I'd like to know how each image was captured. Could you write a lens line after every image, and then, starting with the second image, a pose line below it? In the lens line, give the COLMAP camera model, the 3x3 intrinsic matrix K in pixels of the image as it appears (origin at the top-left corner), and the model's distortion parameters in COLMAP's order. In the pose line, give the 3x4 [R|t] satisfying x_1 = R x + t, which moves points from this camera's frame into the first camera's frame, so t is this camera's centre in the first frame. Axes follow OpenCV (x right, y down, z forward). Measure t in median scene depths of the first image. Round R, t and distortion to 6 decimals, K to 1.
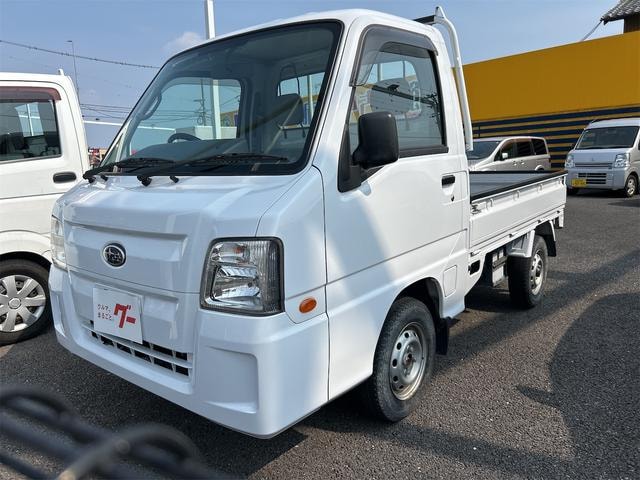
lens RADIAL K [[492.4, 0, 323.1], [0, 492.4, 244.3], [0, 0, 1]] dist [0.057546, -0.026532]
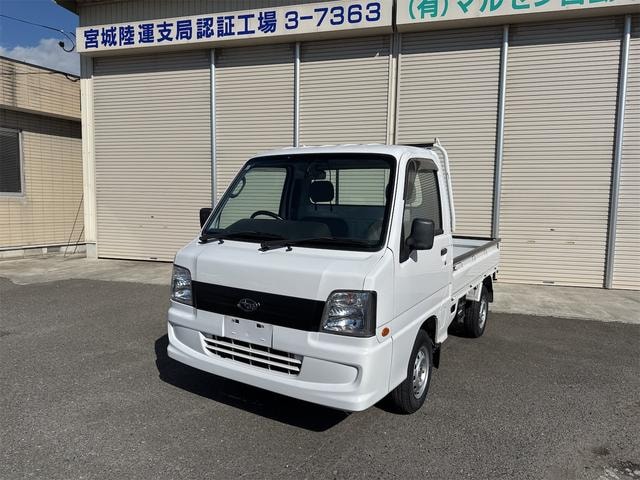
lens RADIAL K [[478.9, 0, 317.3], [0, 478.9, 240.6], [0, 0, 1]] dist [-0.000269, 0.034664]
pose [[0.988681, 0.042194, 0.143978, -0.385251], [-0.030705, 0.996232, -0.081111, -0.034234], [-0.146858, 0.075772, 0.986251, -0.447975]]
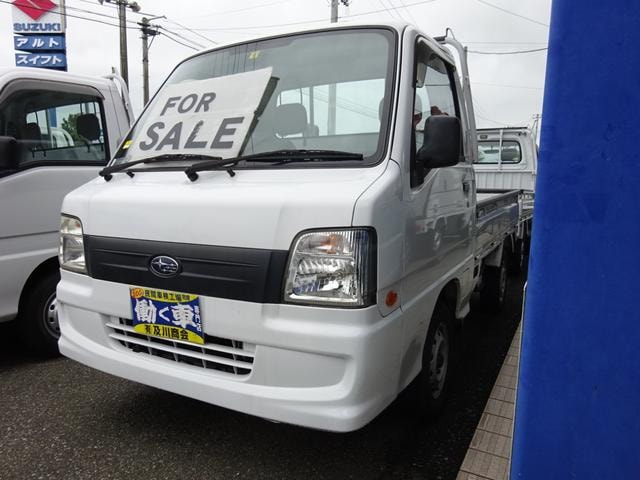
lens RADIAL K [[478.9, 0, 322.4], [0, 478.9, 247.8], [0, 0, 1]] dist [-0.000269, 0.034664]
pose [[0.983472, 0.003574, 0.181027, -0.261421], [0.004467, 0.999022, -0.043994, 0.048875], [-0.181007, 0.044075, 0.982494, 0.056659]]
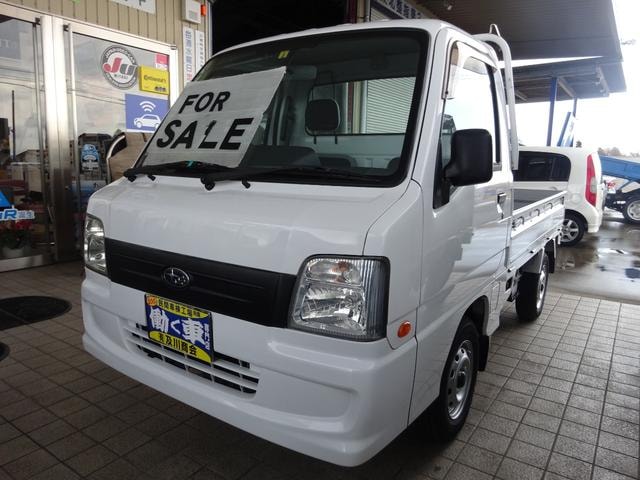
lens RADIAL K [[478.9, 0, 324.1], [0, 478.9, 242.1], [0, 0, 1]] dist [-0.000269, 0.034664]
pose [[0.994369, 0.041705, 0.097422, -0.212997], [-0.041299, 0.999128, -0.006188, -0.022661], [-0.097595, 0.002129, 0.995224, 0.080613]]
